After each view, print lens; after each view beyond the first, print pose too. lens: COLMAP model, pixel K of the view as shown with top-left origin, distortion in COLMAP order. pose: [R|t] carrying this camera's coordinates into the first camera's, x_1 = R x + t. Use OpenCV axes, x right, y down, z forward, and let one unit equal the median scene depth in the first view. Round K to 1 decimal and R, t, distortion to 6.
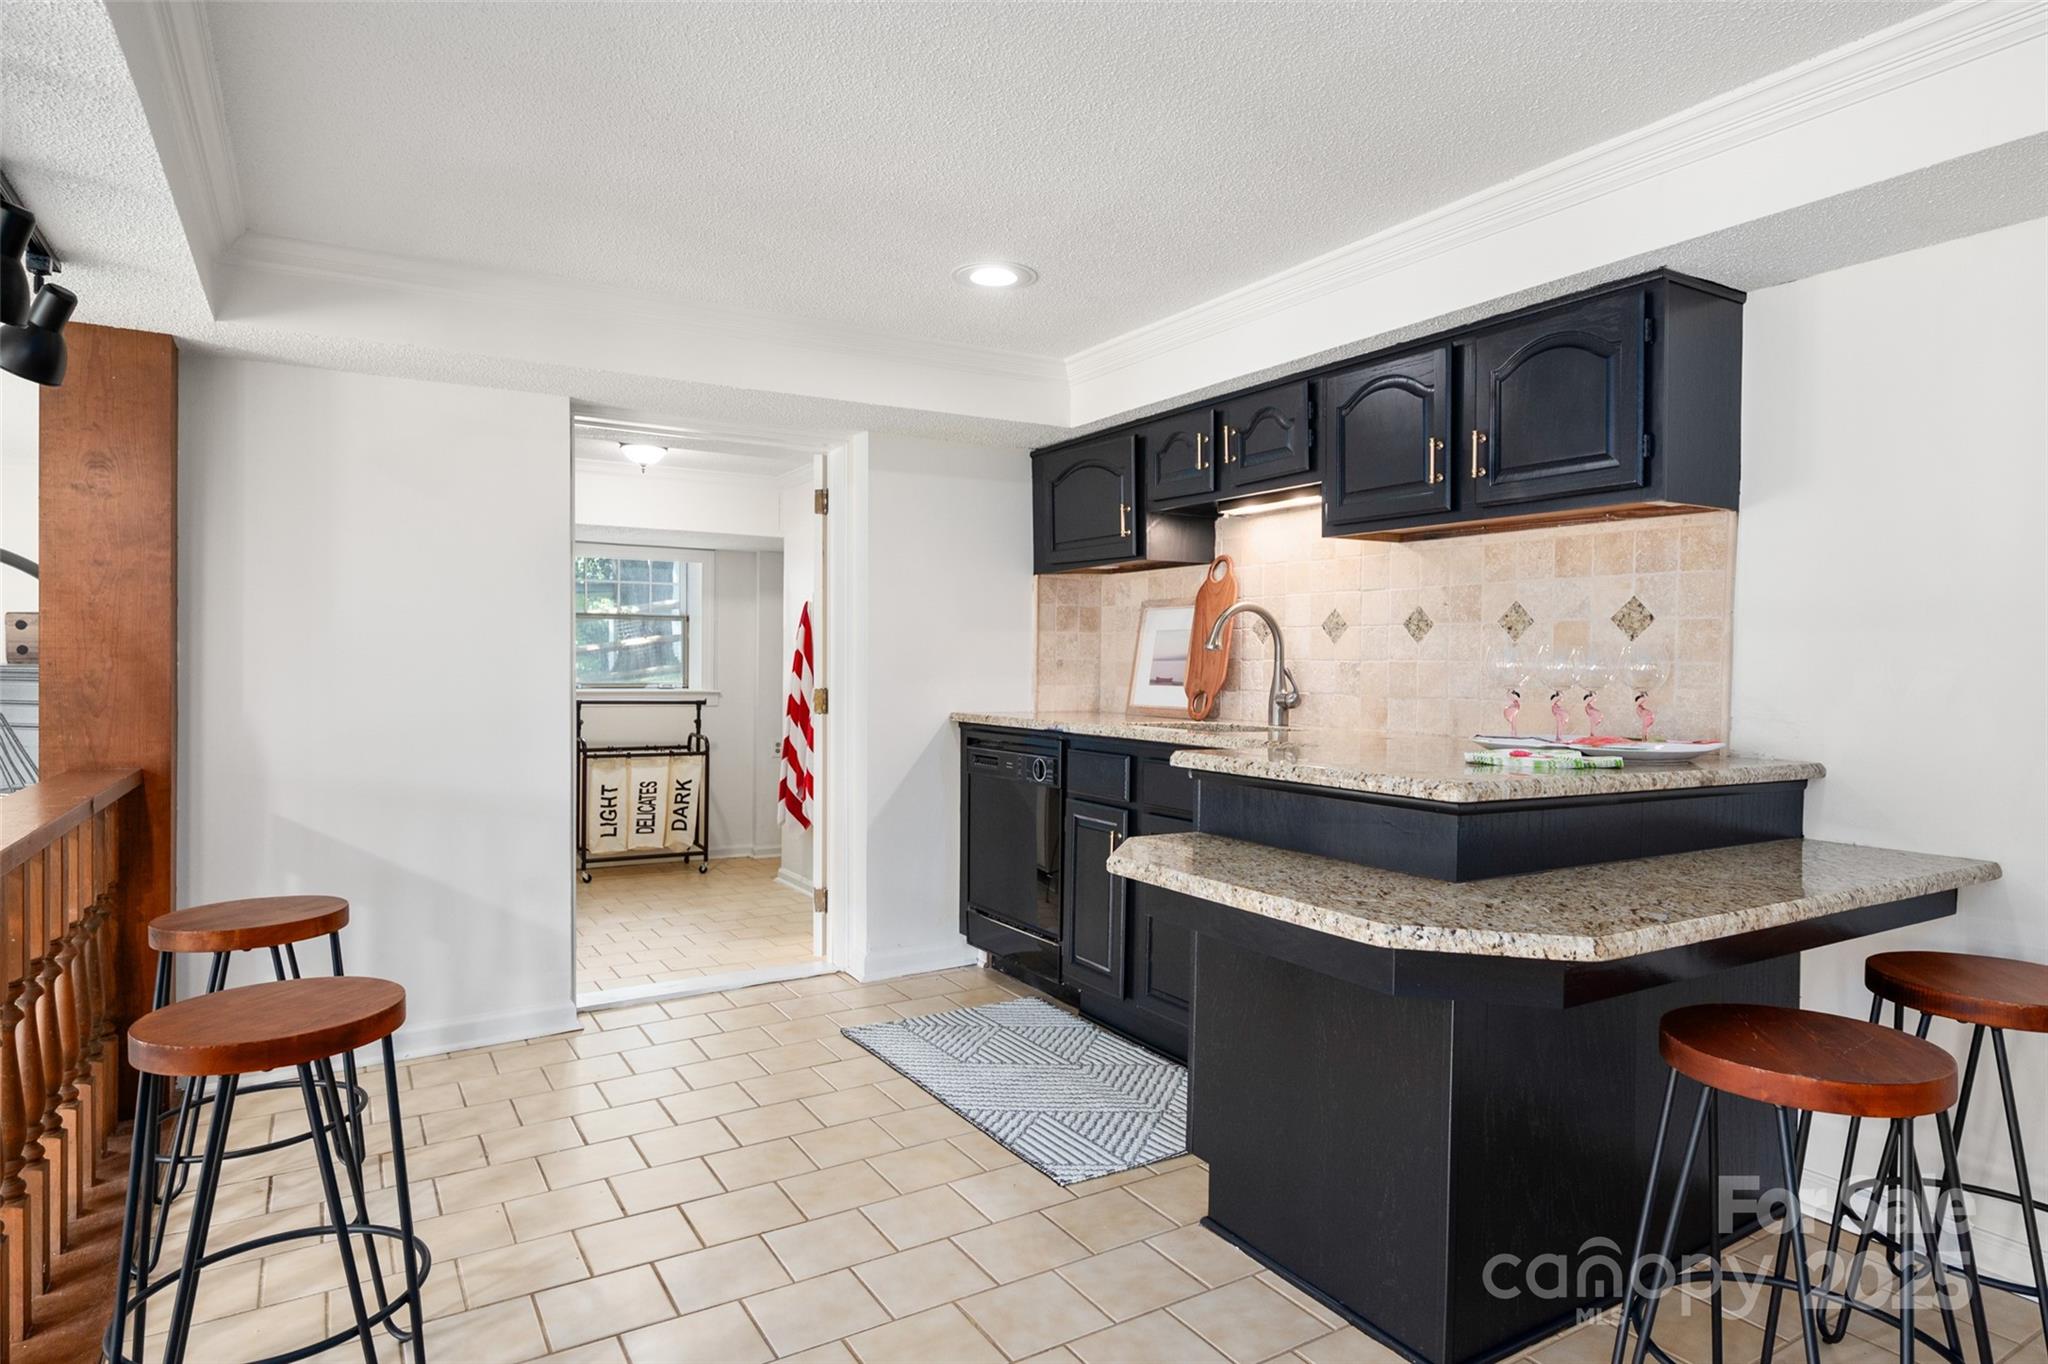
lens RADIAL K [[1130.8, 0, 1024.0], [0, 1130.8, 682.0], [0, 0, 1]] dist [-0.001466, -0.000340]
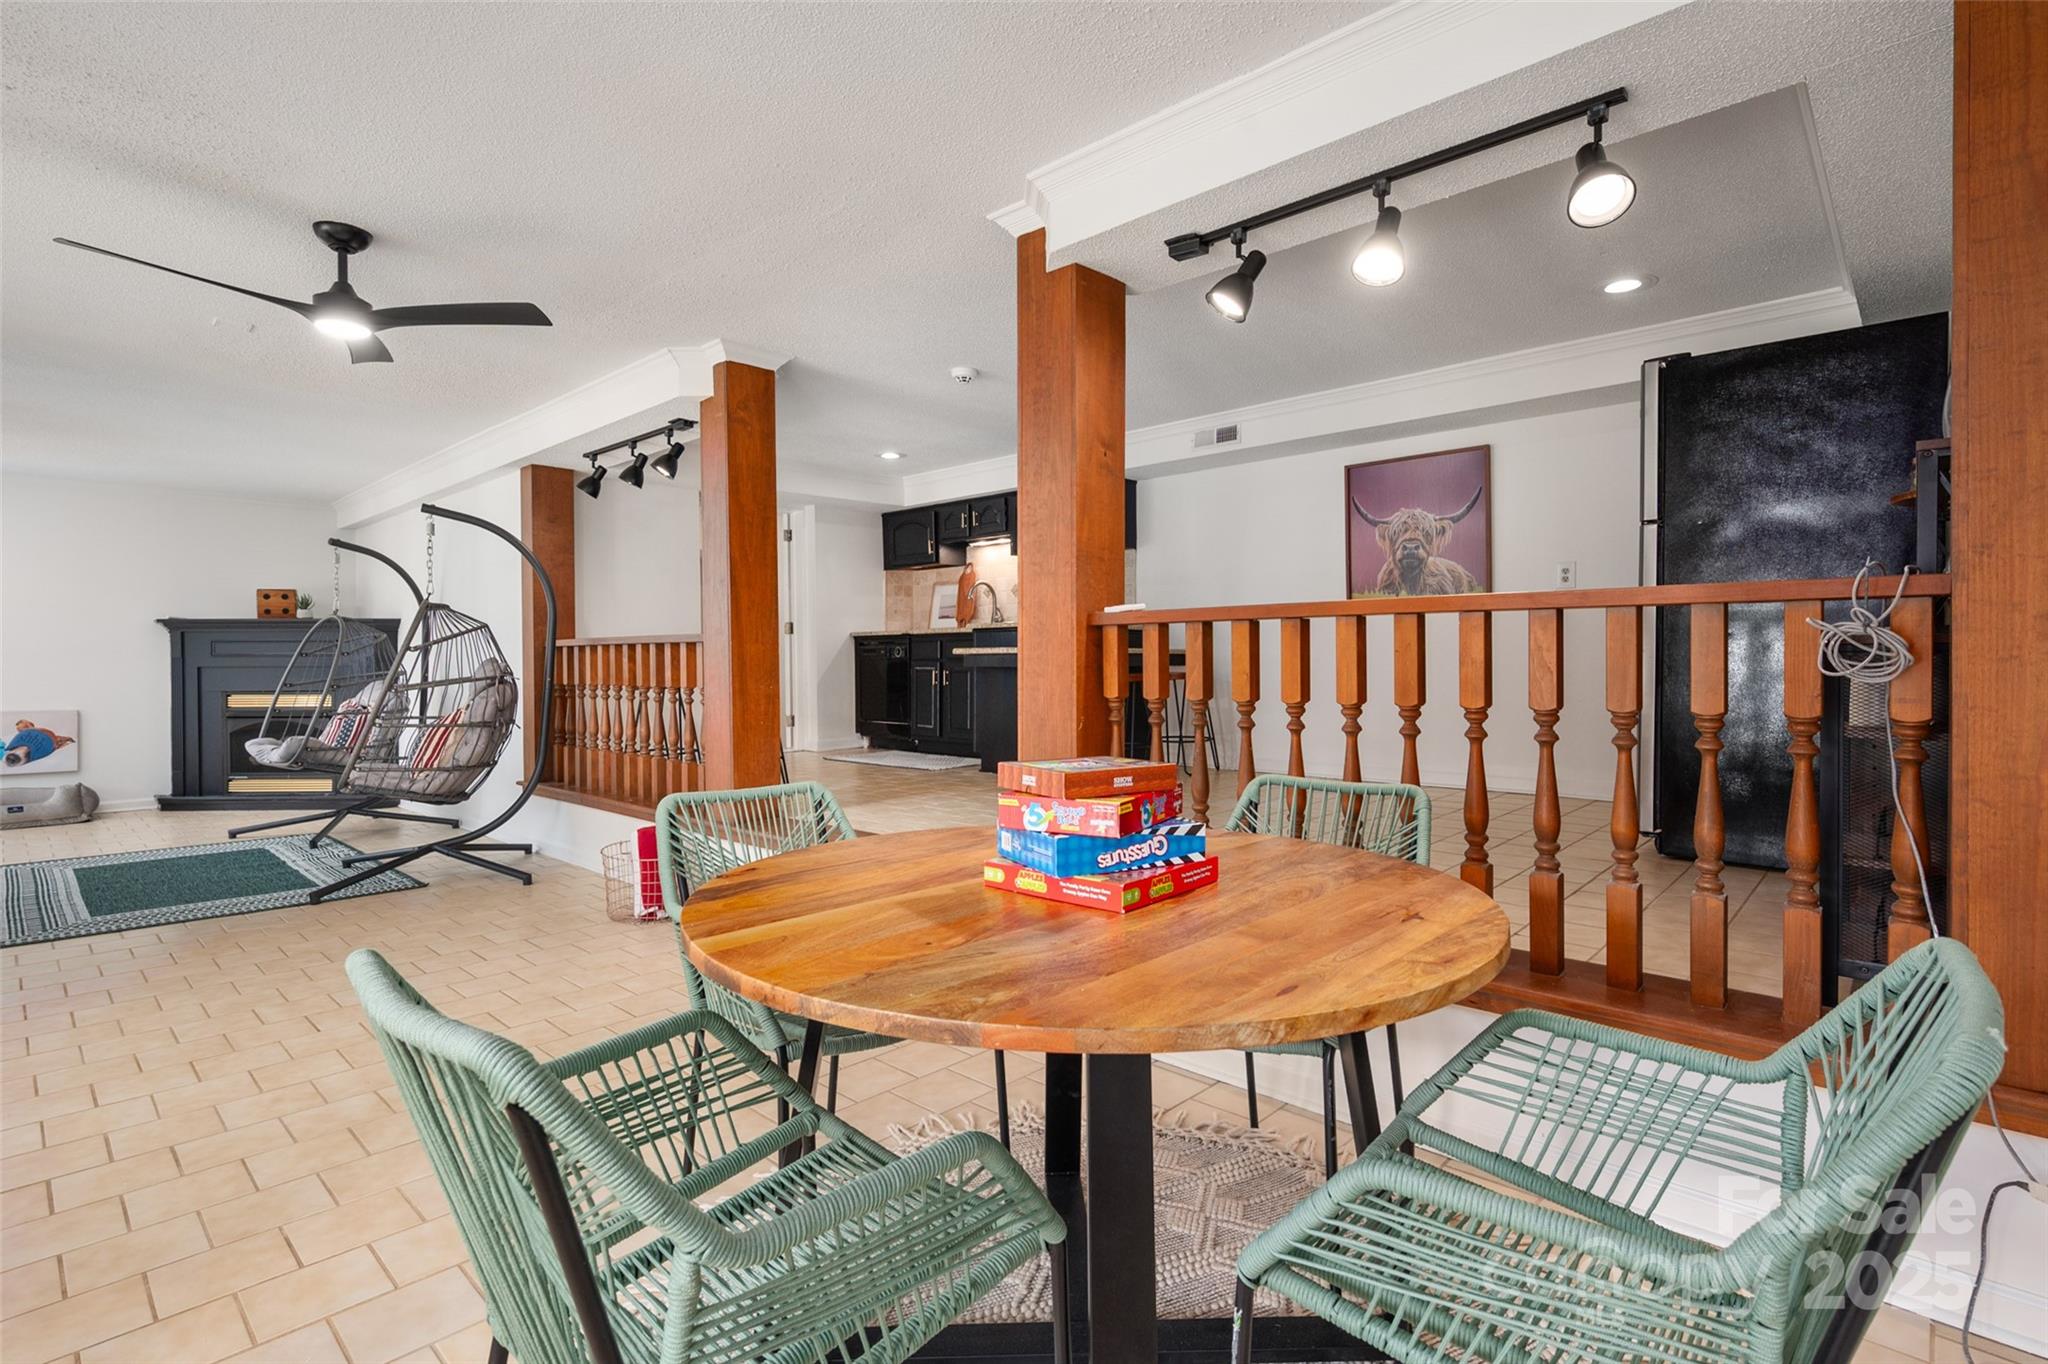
lens RADIAL K [[945.5, 0, 1024.0], [0, 945.5, 682.0], [0, 0, 1]] dist [0.000683, 0.000087]
pose [[0.962198, -0.023981, 0.271294, -0.250582], [0.020834, 0.999678, 0.014476, 0.108342], [-0.271554, -0.008276, 0.962388, -0.905845]]
